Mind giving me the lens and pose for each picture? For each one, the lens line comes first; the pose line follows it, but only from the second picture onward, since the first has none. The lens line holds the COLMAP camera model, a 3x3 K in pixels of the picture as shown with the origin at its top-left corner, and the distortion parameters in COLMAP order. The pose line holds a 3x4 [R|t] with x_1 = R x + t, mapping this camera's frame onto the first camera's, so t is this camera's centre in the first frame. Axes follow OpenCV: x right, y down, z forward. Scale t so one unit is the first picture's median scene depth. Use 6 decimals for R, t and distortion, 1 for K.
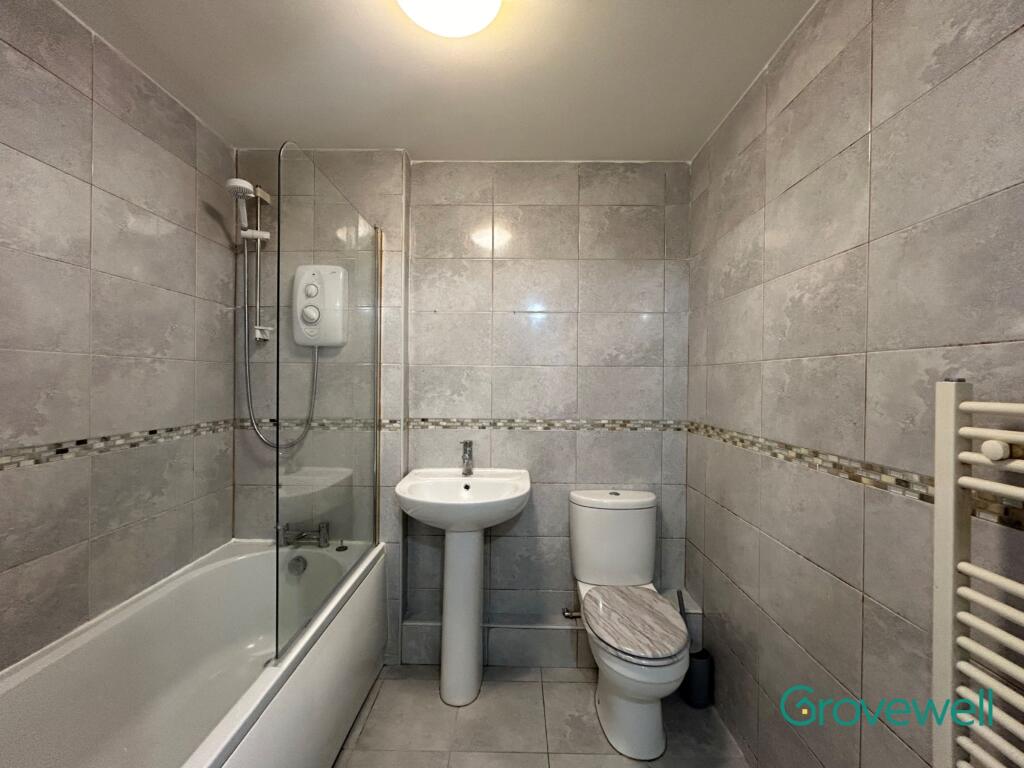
lens RADIAL K [[413.5, 0, 510.0], [0, 413.5, 383.0], [0, 0, 1]] dist [0.000463, 0.001561]
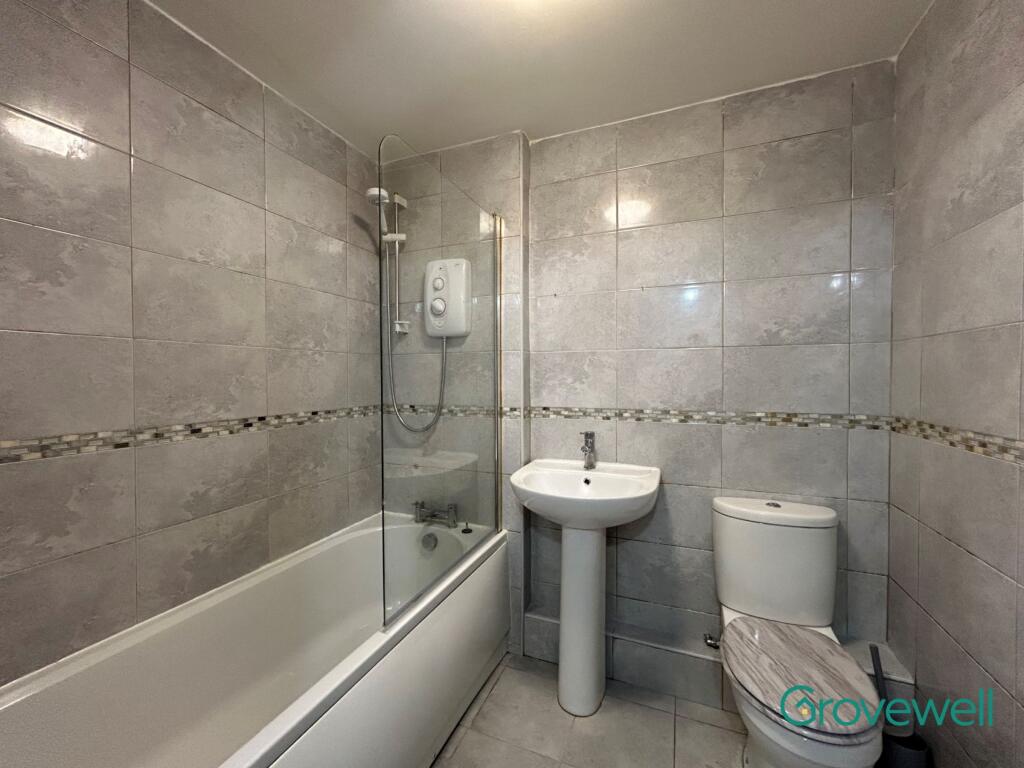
lens RADIAL K [[413.5, 0, 512.5], [0, 413.5, 382.3], [0, 0, 1]] dist [0.000463, 0.001561]
pose [[0.931555, -0.005908, -0.363552, 0.078602], [0.009545, 0.999921, 0.008209, 0.020877], [0.363474, -0.011117, 0.931538, 0.081315]]
